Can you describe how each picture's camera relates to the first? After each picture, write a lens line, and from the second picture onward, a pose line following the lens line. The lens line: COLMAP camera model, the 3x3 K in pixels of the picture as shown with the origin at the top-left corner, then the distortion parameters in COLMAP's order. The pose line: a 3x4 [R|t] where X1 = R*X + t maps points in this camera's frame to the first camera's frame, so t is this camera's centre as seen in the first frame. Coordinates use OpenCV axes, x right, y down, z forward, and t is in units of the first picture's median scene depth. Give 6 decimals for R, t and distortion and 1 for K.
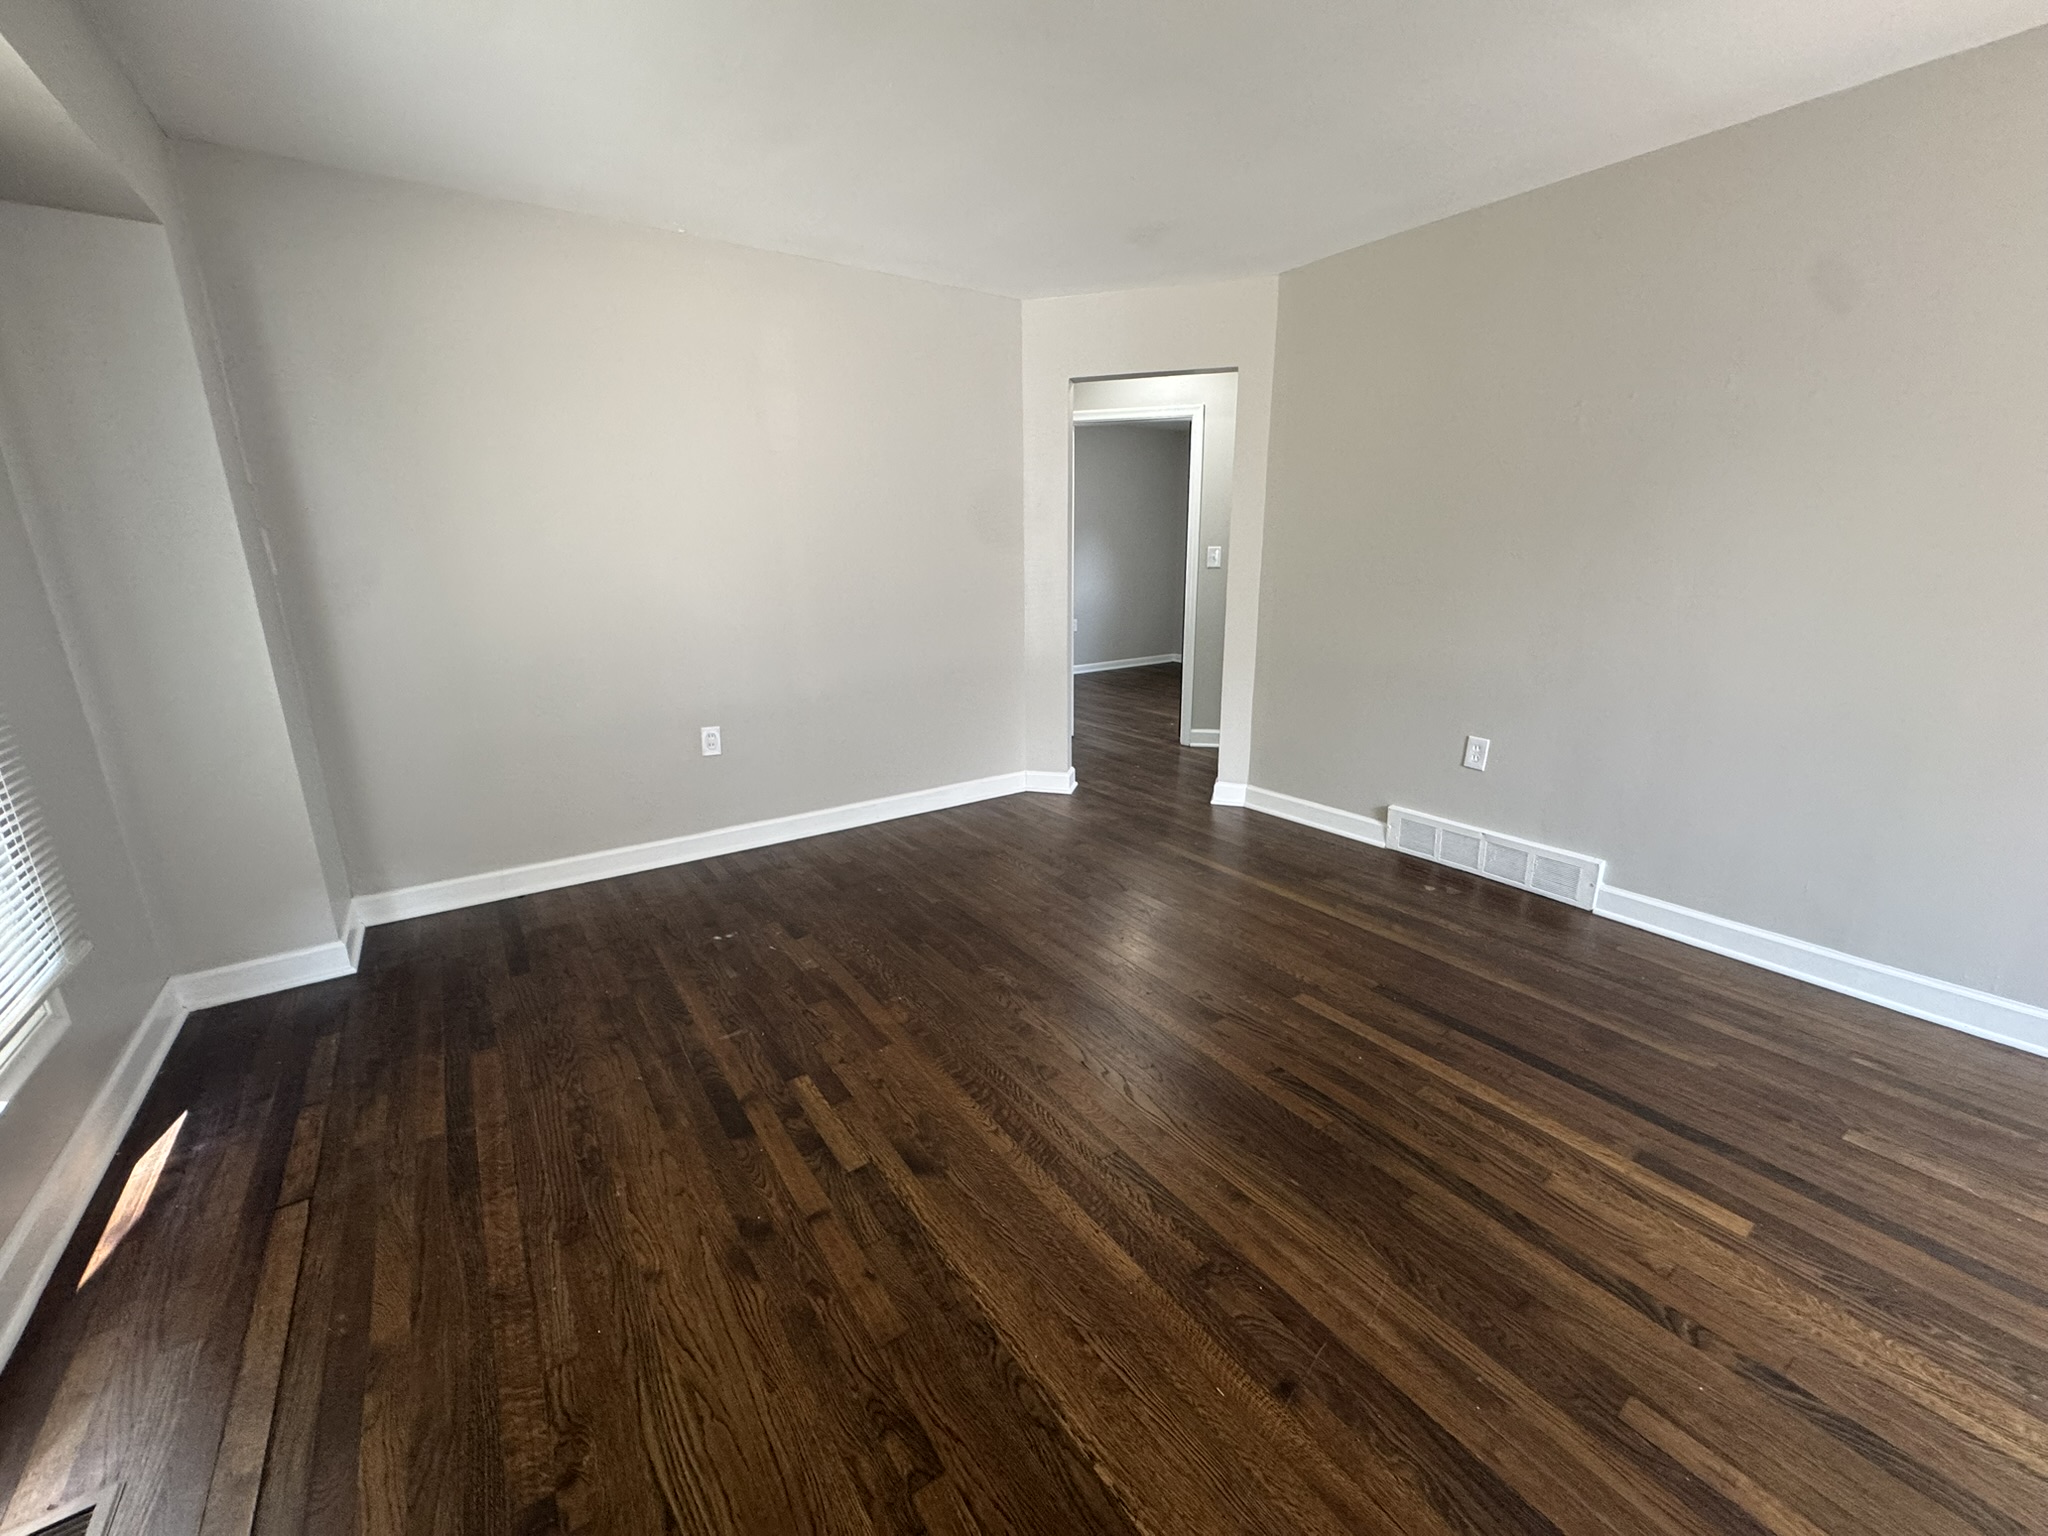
lens RADIAL K [[821.6, 0, 1021.6], [0, 821.6, 765.7], [0, 0, 1]] dist [0.001250, 0.000173]
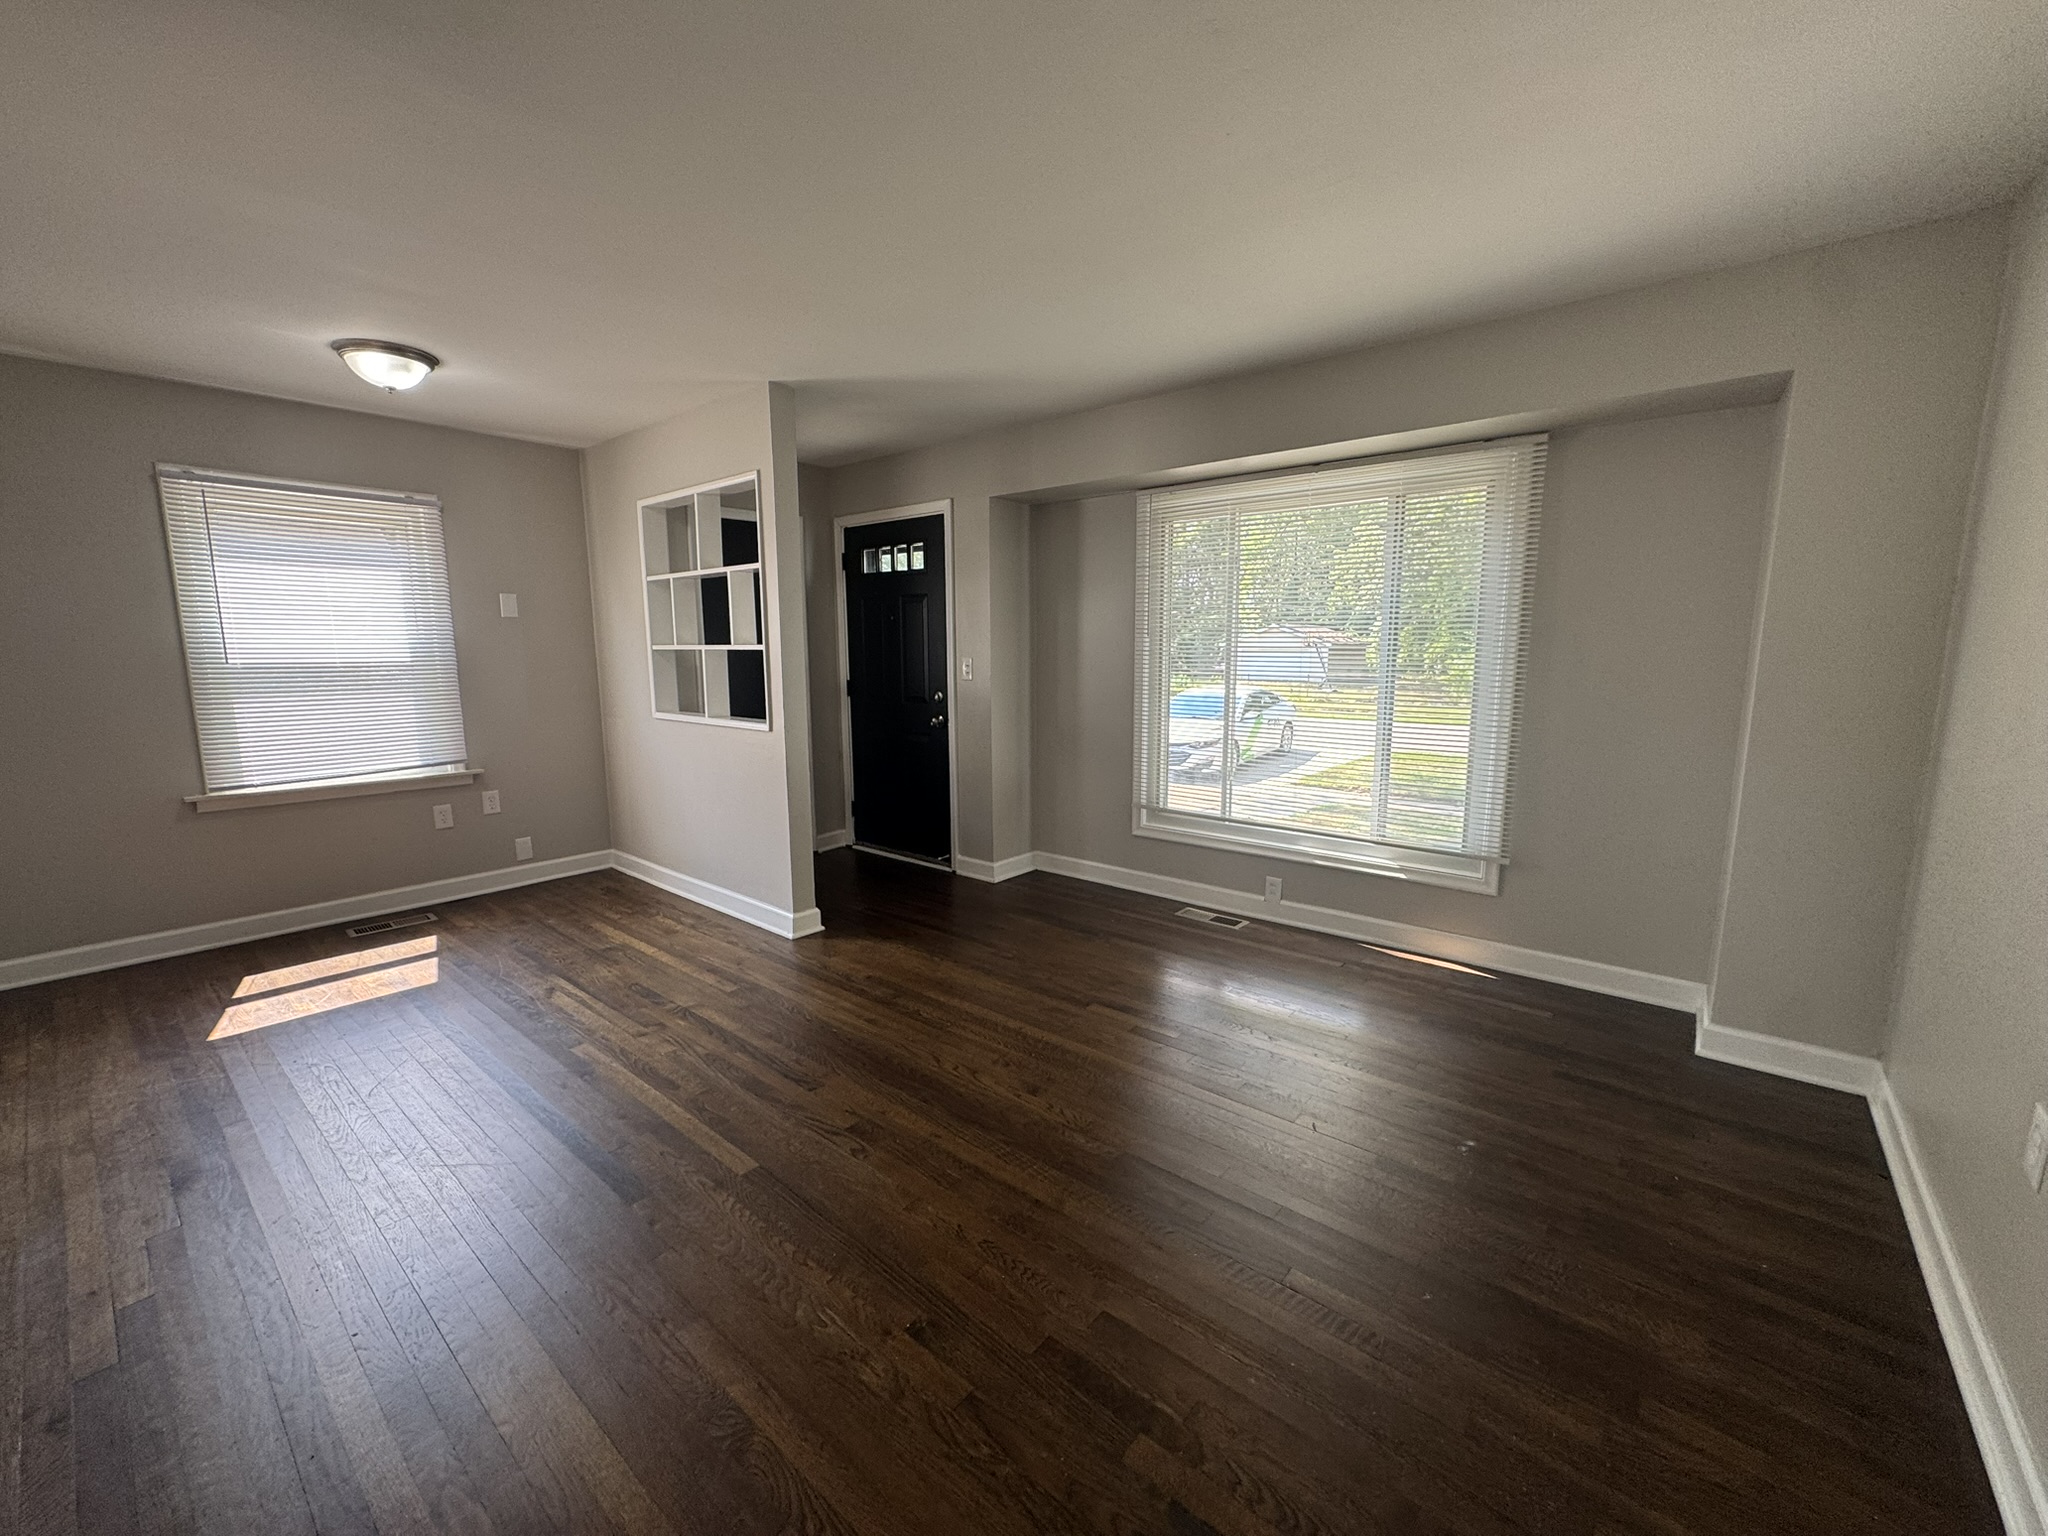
lens RADIAL K [[821.6, 0, 1025.6], [0, 821.6, 768.8], [0, 0, 1]] dist [0.001250, 0.000173]
pose [[-0.965602, 0.055529, -0.254025, 0.360260], [-0.050703, 0.917970, 0.393396, -0.674990], [0.255033, 0.392744, -0.883578, 2.419194]]
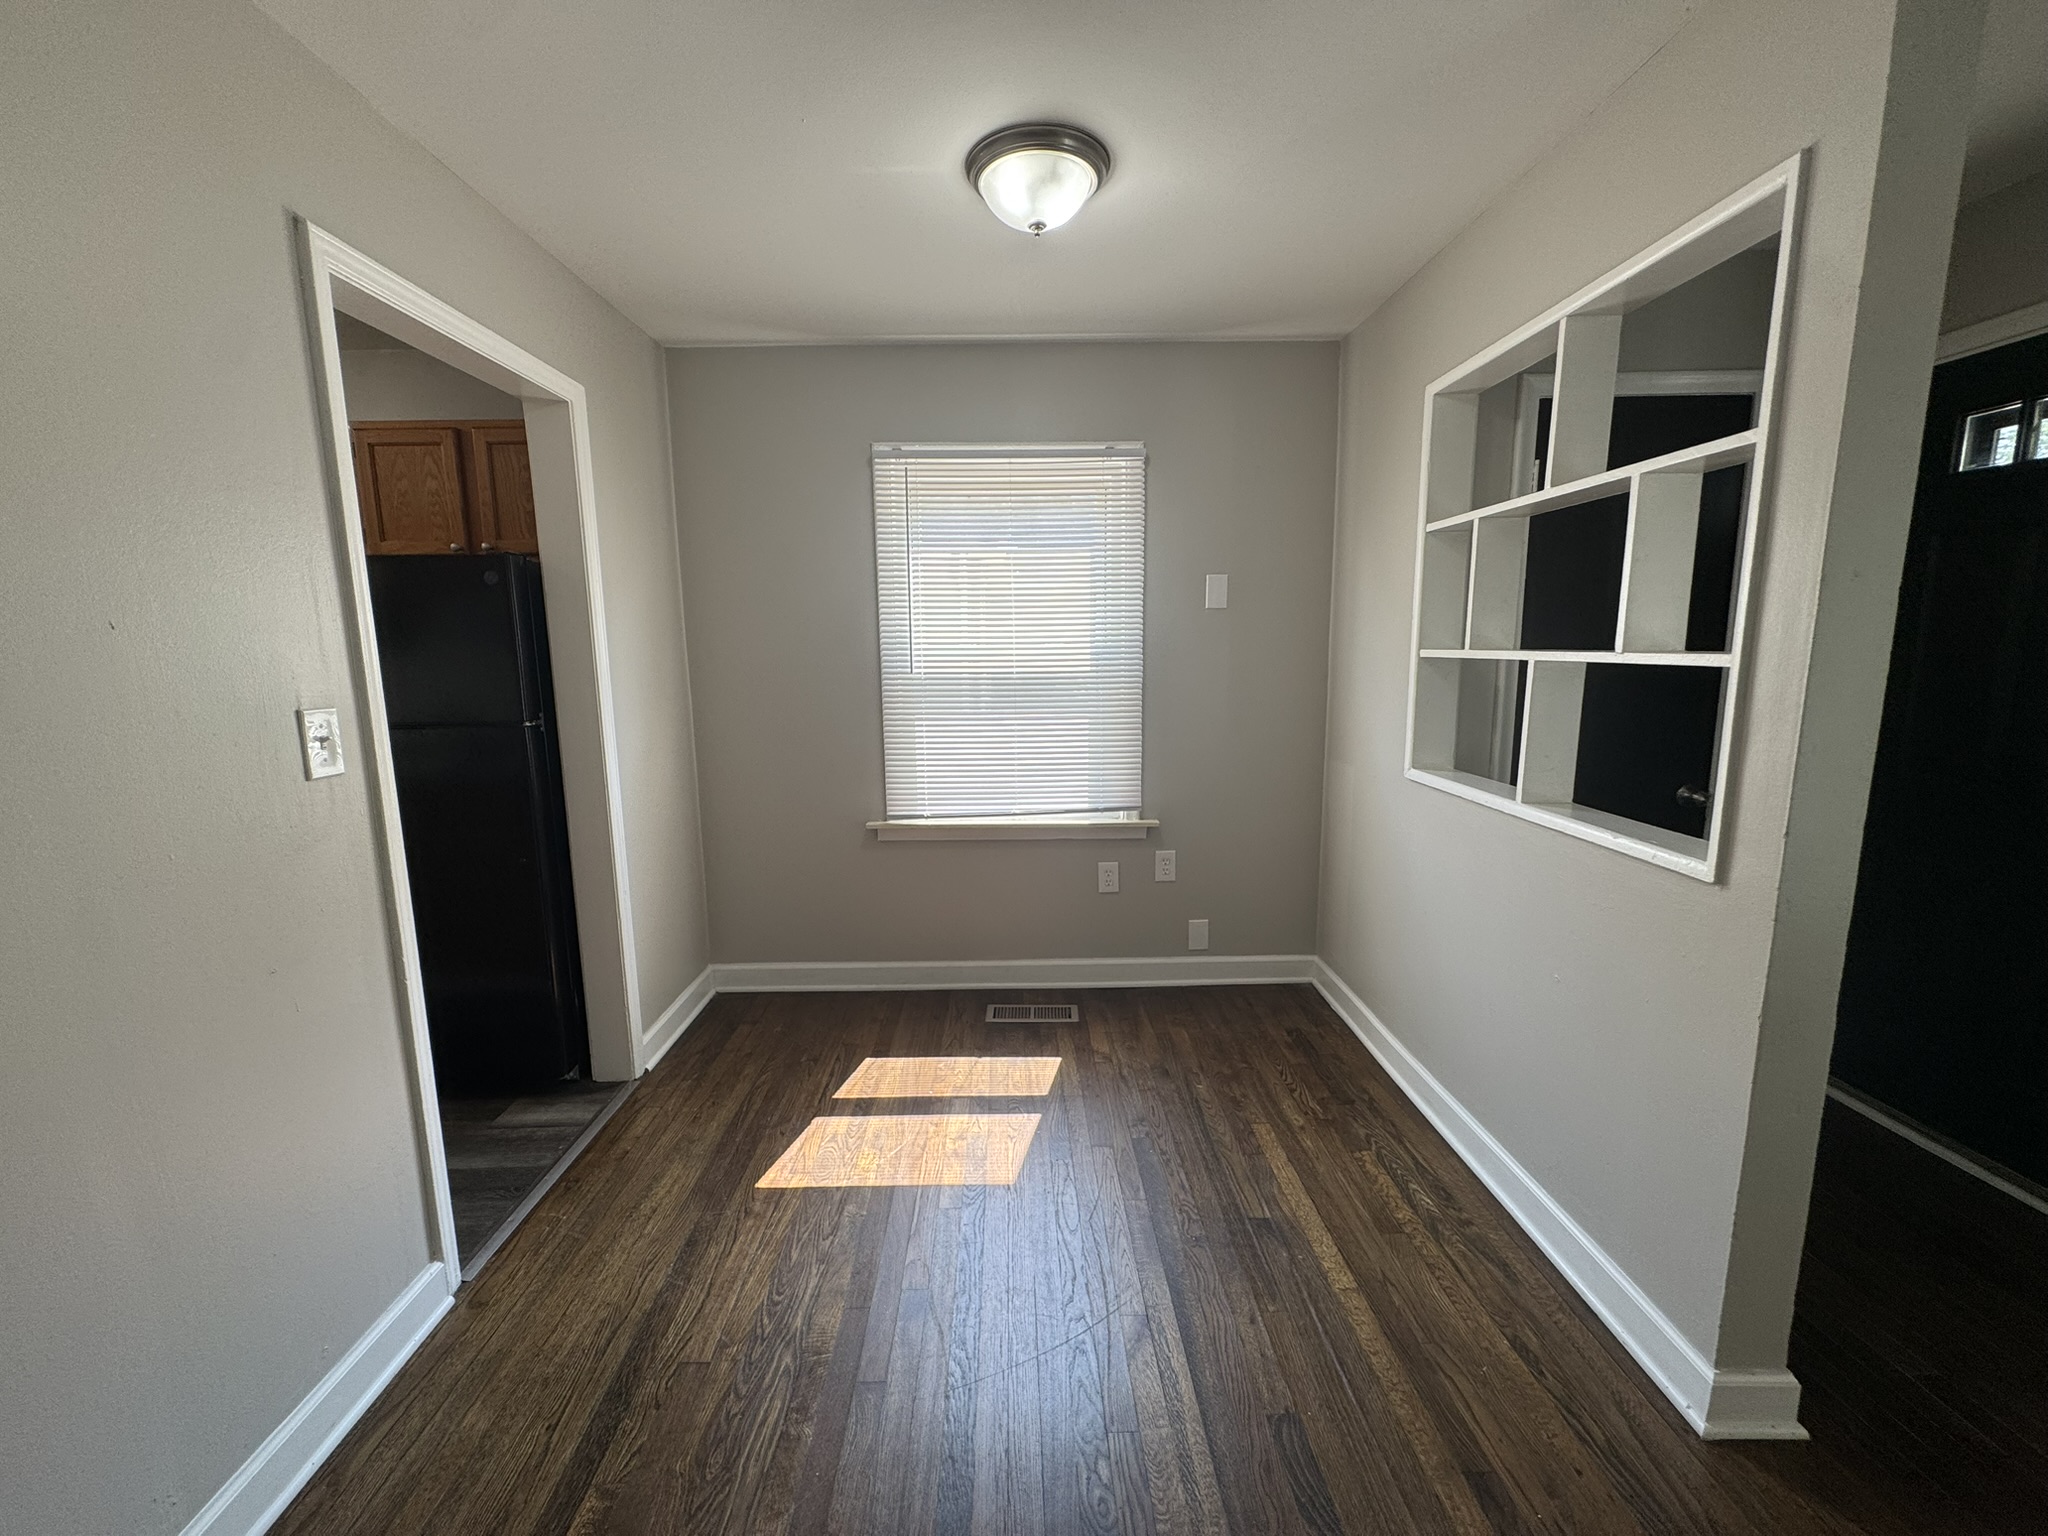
lens RADIAL K [[821.6, 0, 1019.6], [0, 821.6, 770.4], [0, 0, 1]] dist [0.001250, 0.000173]
pose [[-0.826197, -0.061311, 0.560035, 0.573888], [0.169357, 0.921055, 0.350679, -0.385353], [-0.537324, 0.384575, -0.750590, 1.235492]]
